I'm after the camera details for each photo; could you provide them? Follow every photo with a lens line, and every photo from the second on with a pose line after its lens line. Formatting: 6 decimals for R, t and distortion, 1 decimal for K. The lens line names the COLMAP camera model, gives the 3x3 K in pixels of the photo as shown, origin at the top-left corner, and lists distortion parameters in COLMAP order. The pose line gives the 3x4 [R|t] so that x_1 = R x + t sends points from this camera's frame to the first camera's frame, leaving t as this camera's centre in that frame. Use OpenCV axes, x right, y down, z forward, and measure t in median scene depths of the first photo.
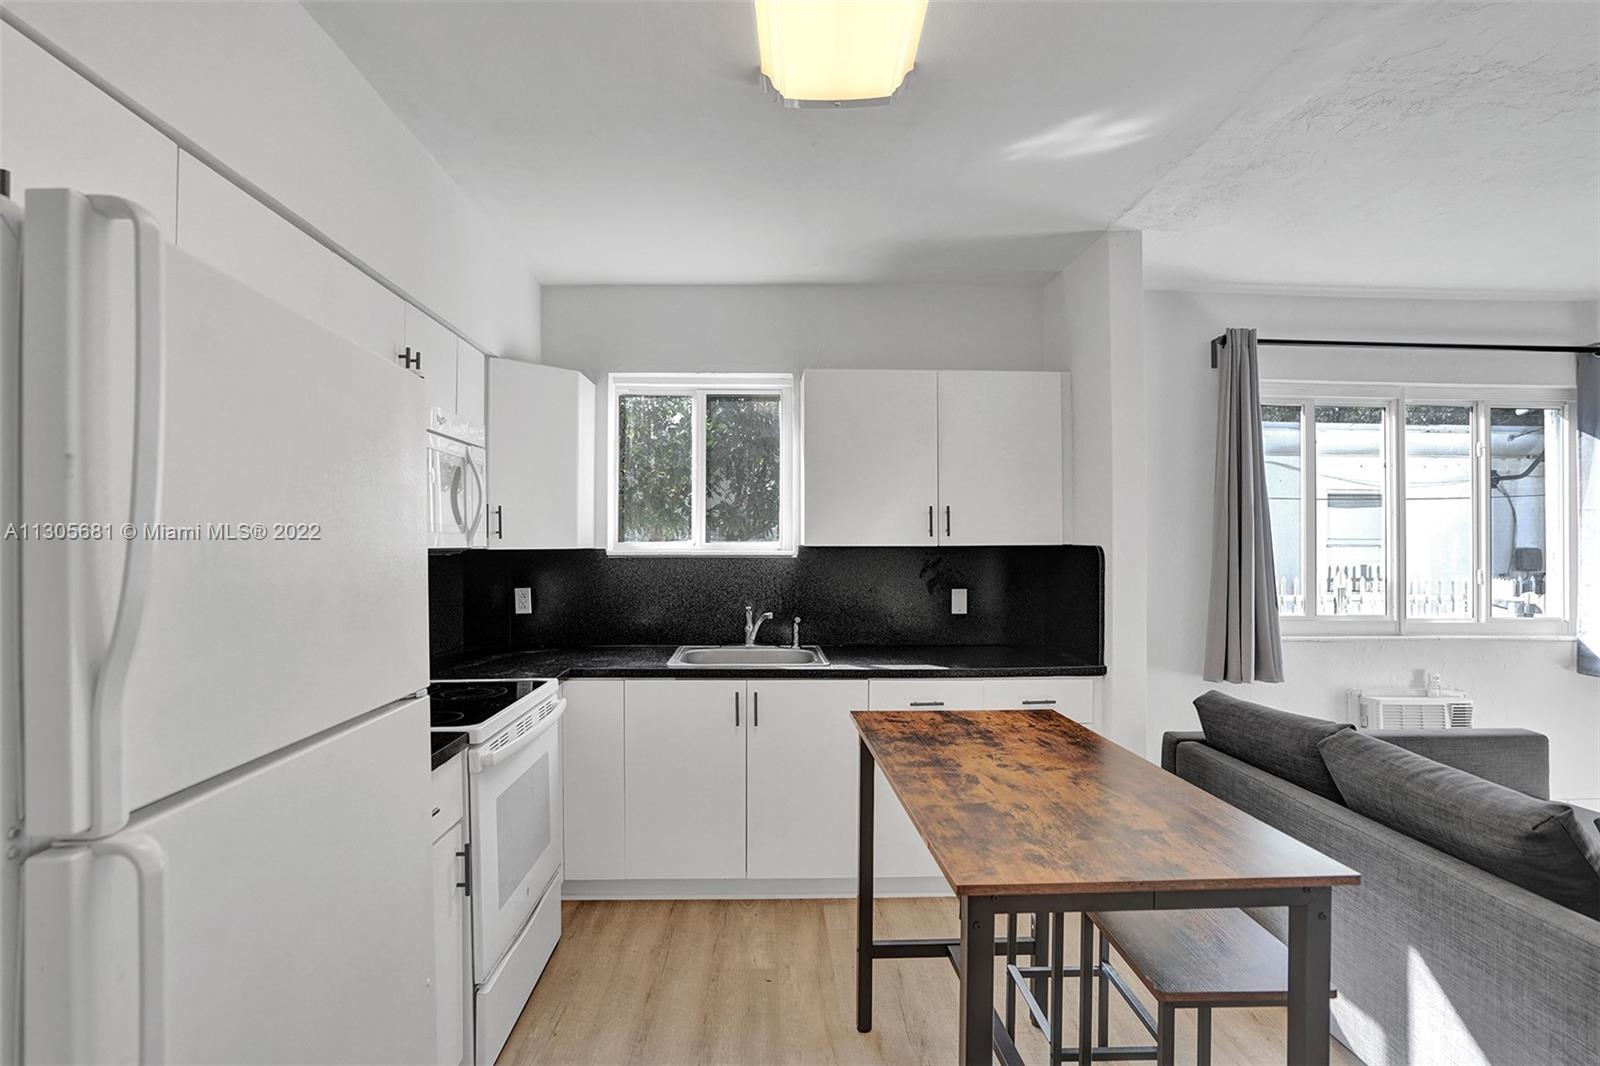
lens RADIAL K [[798.8, 0, 798.9], [0, 798.8, 540.9], [0, 0, 1]] dist [-0.057506, 0.024043]
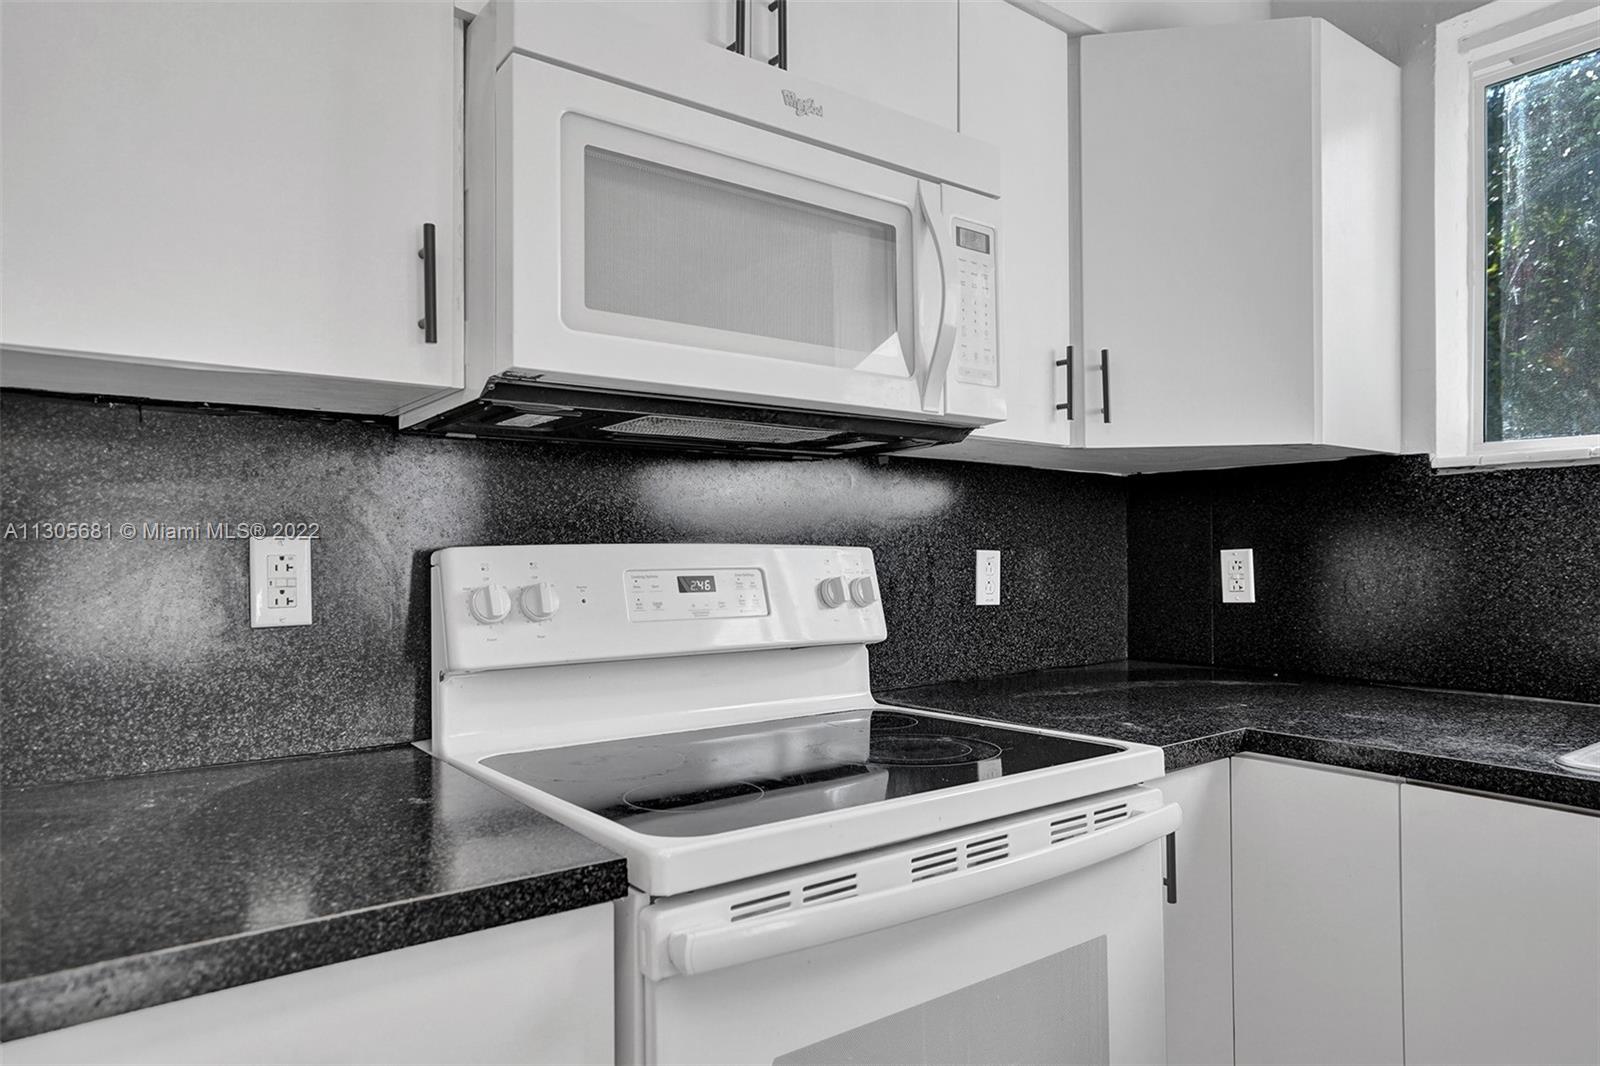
lens RADIAL K [[978.6, 0, 800.0], [0, 978.6, 533.0], [0, 0, 1]] dist [0.020239, 0.000323]
pose [[0.569444, -0.016715, -0.821860, -0.011295], [0.004691, 0.999843, -0.017084, 0.061968], [0.822017, 0.005873, 0.569433, 0.474184]]
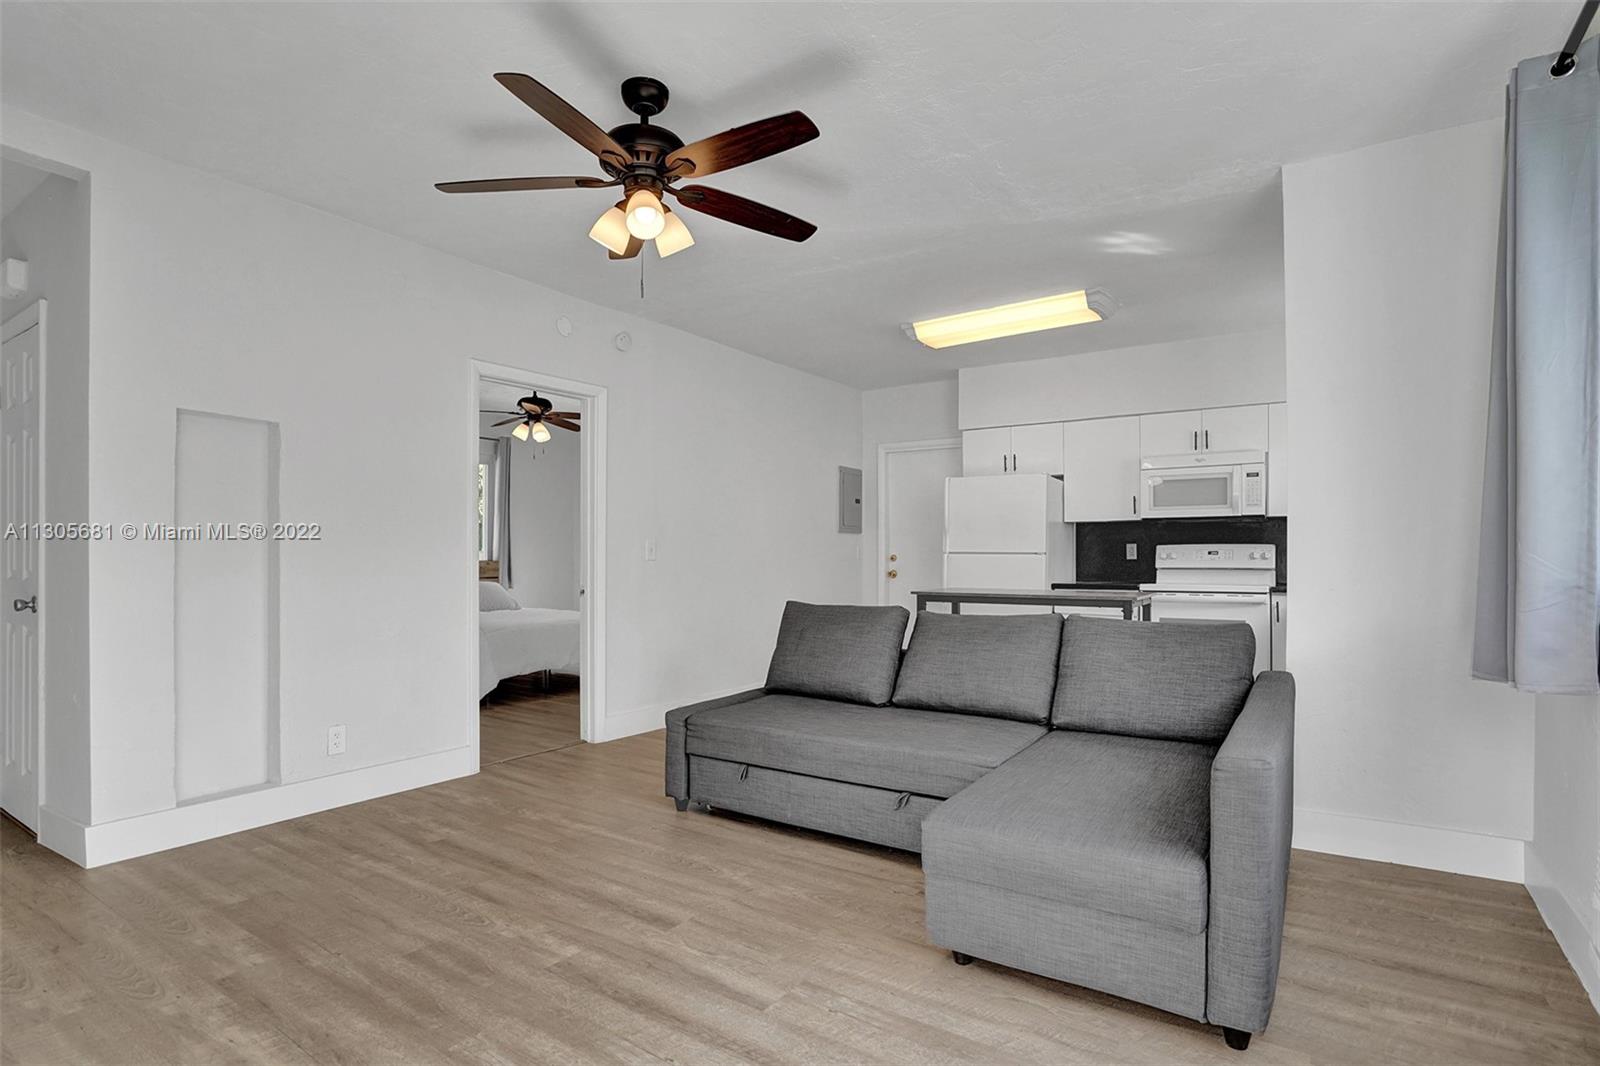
lens RADIAL K [[815.4, 0, 802.2], [0, 815.4, 557.1], [0, 0, 1]] dist [-0.049537, -0.000024]
pose [[-0.573920, -0.004397, -0.818900, 1.435502], [0.001745, 0.999977, -0.006593, 0.094844], [0.818910, -0.005213, -0.573899, 0.951256]]
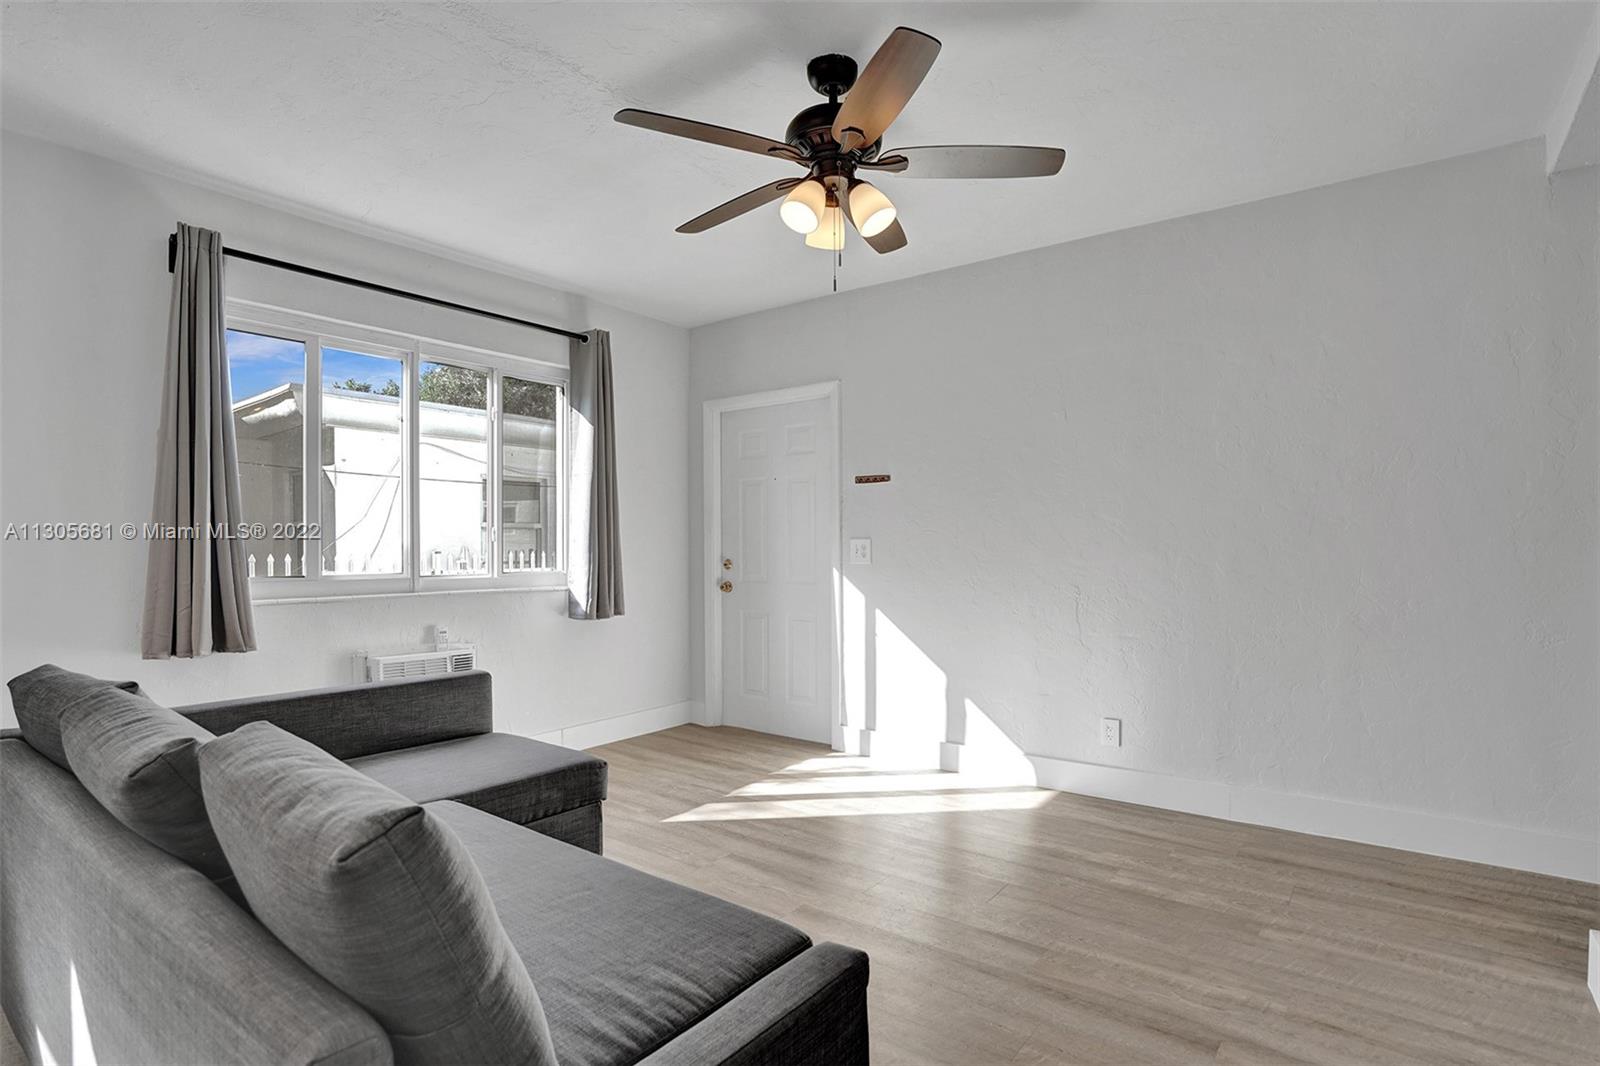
lens RADIAL K [[804.1, 0, 777.9], [0, 804.1, 558.0], [0, 0, 1]] dist [-0.054803, 0.025476]
pose [[0.642154, -0.022135, 0.766256, 0.346517], [0.001578, 0.999619, 0.027554, 0.059146], [-0.766574, -0.016485, 0.641944, -0.003003]]
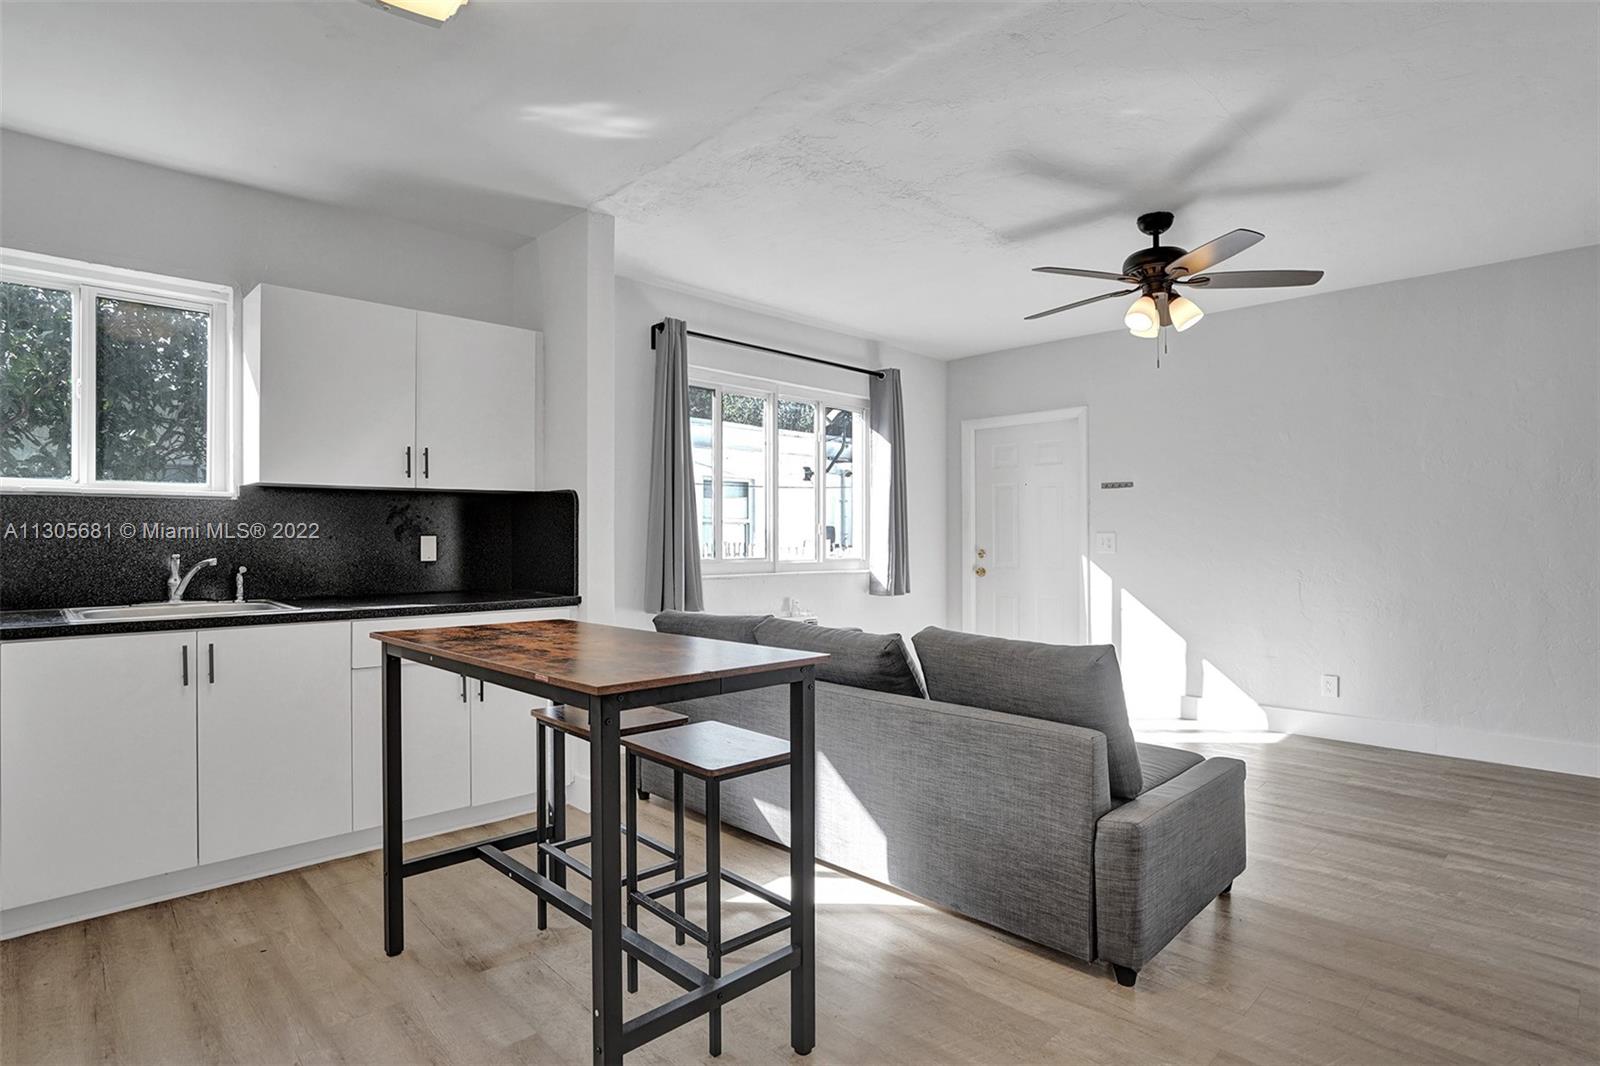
lens RADIAL K [[798.8, 0, 798.9], [0, 798.8, 540.9], [0, 0, 1]] dist [-0.057506, 0.024043]
pose [[0.743627, -0.009083, 0.668534, -0.125522], [-0.000119, 0.999906, 0.013718, 0.058104], [-0.668595, -0.010281, 0.743555, -0.045522]]
